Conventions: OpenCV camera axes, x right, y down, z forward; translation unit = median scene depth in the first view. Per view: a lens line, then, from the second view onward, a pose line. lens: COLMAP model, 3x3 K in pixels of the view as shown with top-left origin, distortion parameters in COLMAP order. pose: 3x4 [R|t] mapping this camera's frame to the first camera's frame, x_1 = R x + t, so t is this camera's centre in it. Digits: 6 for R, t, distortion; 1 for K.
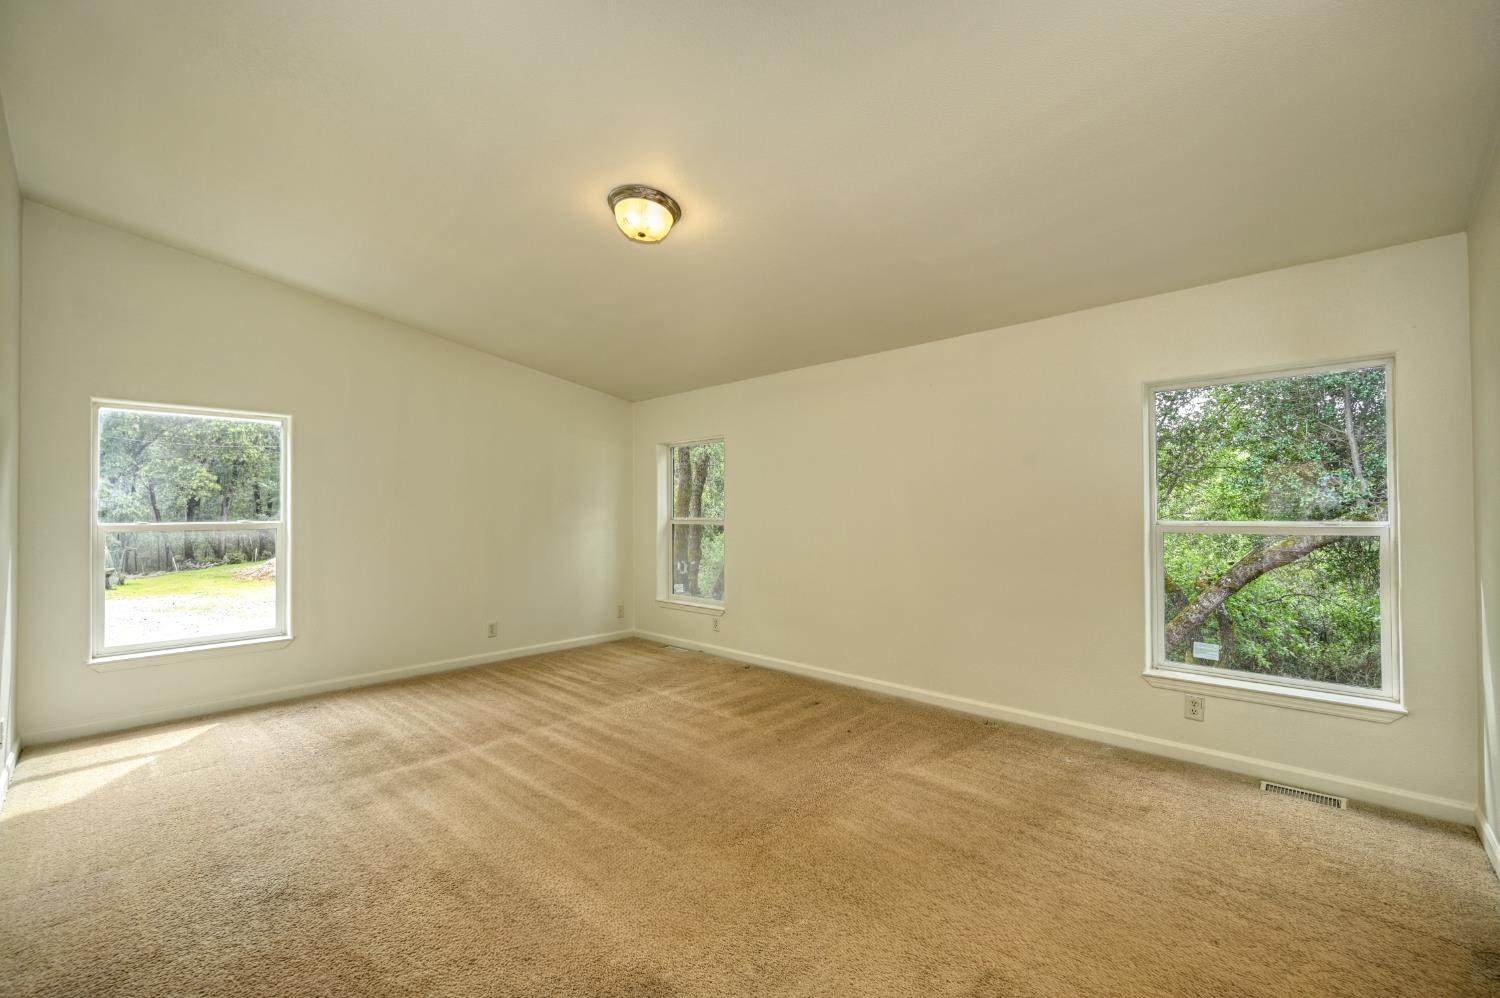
lens RADIAL K [[634.1, 0, 746.5], [0, 634.1, 503.3], [0, 0, 1]] dist [0.000534, -0.000034]
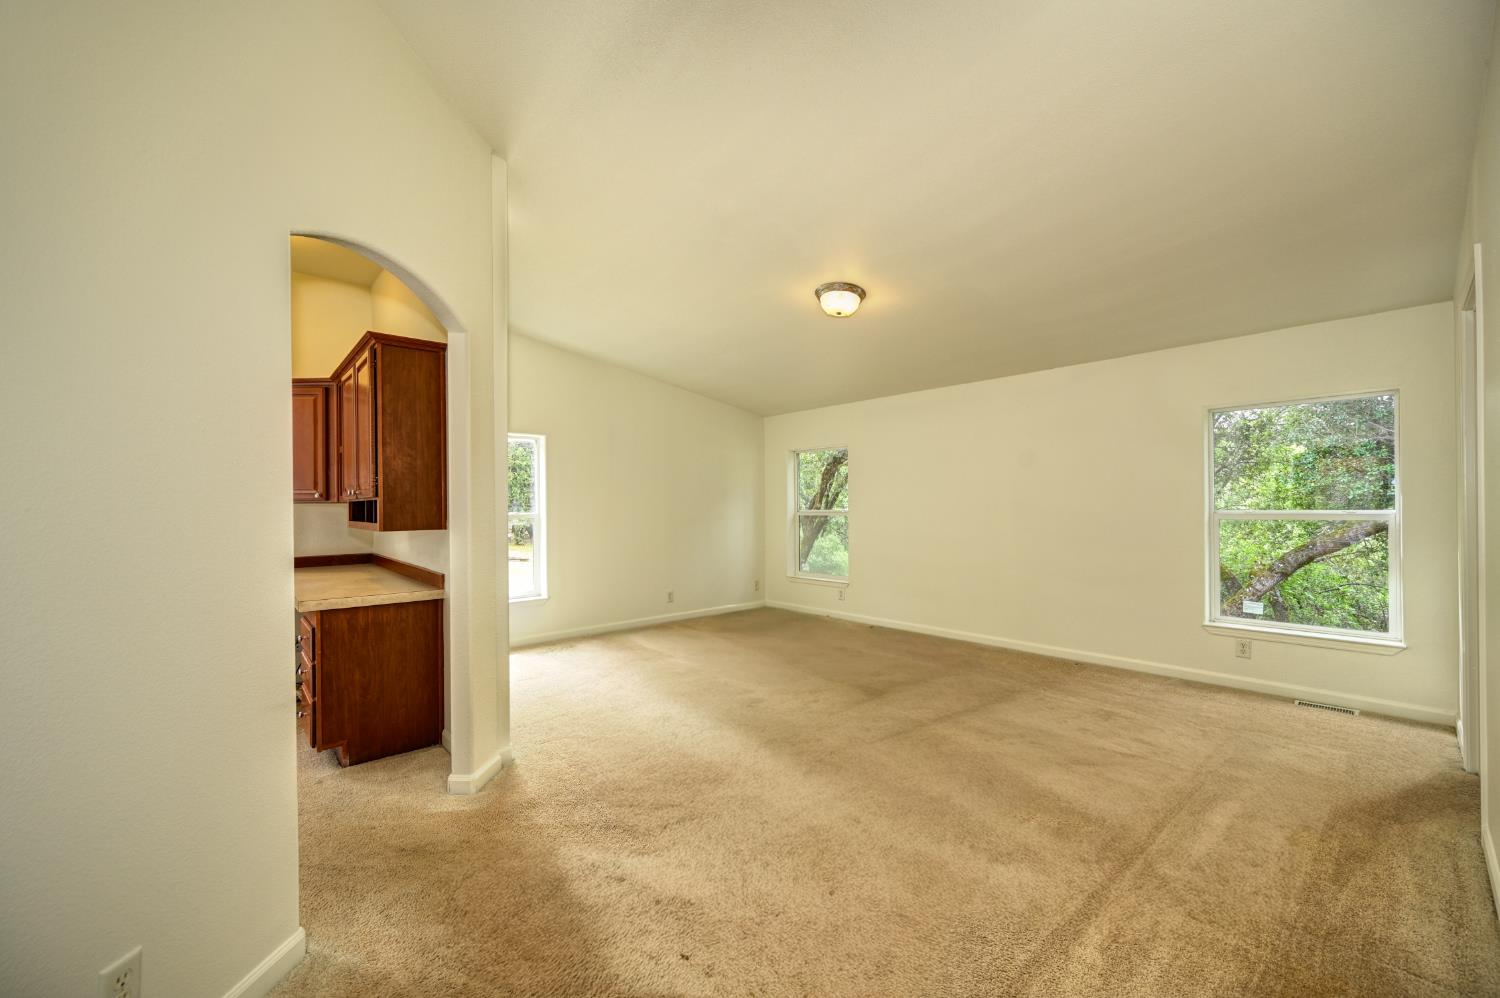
lens RADIAL K [[593.0, 0, 753.7], [0, 593.0, 504.7], [0, 0, 1]] dist [0.000458, -0.000254]
pose [[0.996579, -0.003990, -0.082548, -0.107123], [0.004894, 0.999930, 0.010760, -0.000822], [0.082499, -0.011128, 0.996529, -0.160502]]
